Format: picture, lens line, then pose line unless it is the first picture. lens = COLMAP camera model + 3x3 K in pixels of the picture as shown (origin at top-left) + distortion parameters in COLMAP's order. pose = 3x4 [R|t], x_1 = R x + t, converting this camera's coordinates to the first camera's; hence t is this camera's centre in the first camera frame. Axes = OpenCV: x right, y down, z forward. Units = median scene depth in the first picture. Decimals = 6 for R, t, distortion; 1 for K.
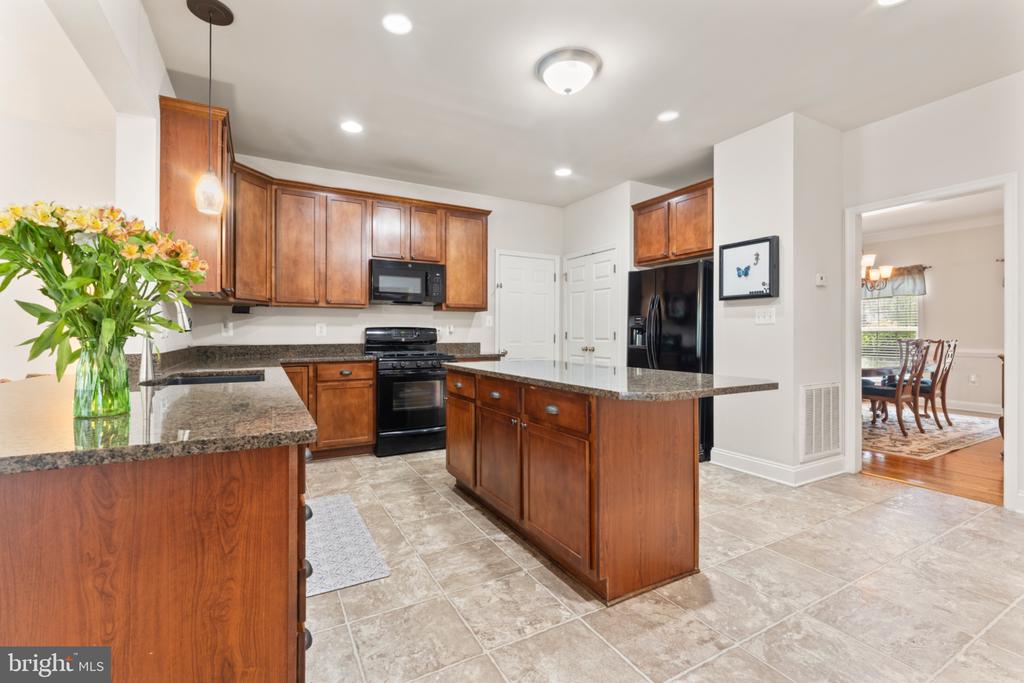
lens RADIAL K [[447.1, 0, 510.6], [0, 447.1, 337.7], [0, 0, 1]] dist [-0.000672, -0.002002]
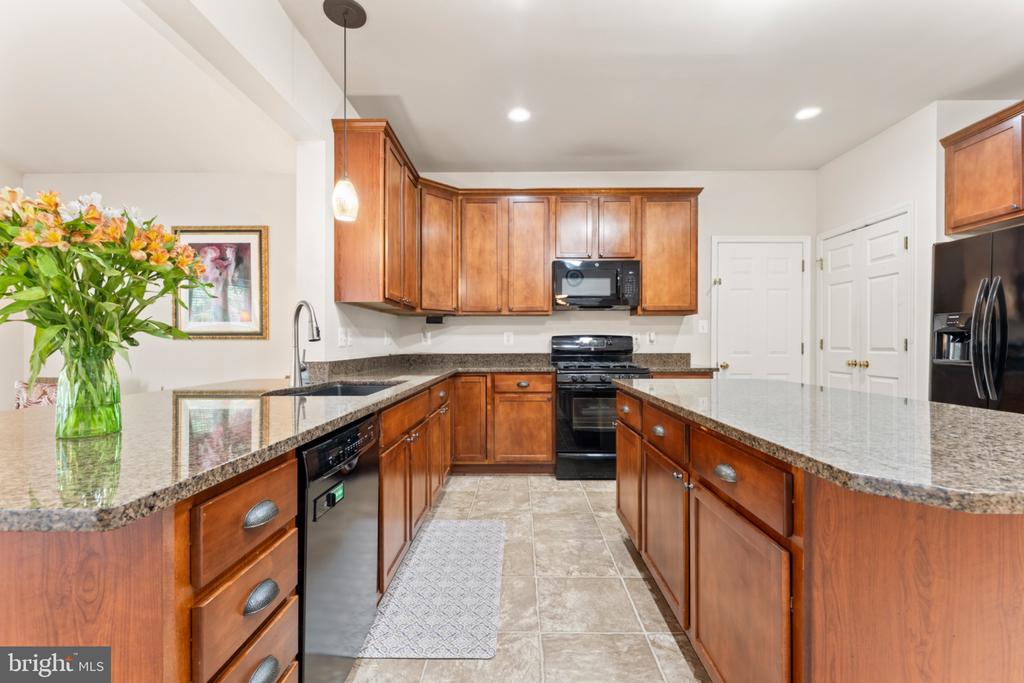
lens RADIAL K [[447.1, 0, 511.9], [0, 447.1, 349.1], [0, 0, 1]] dist [-0.000672, -0.002002]
pose [[0.869041, 0.004672, -0.494718, 0.070701], [-0.002135, 0.999982, 0.005693, -0.000874], [0.494735, -0.003891, 0.869035, 0.186035]]
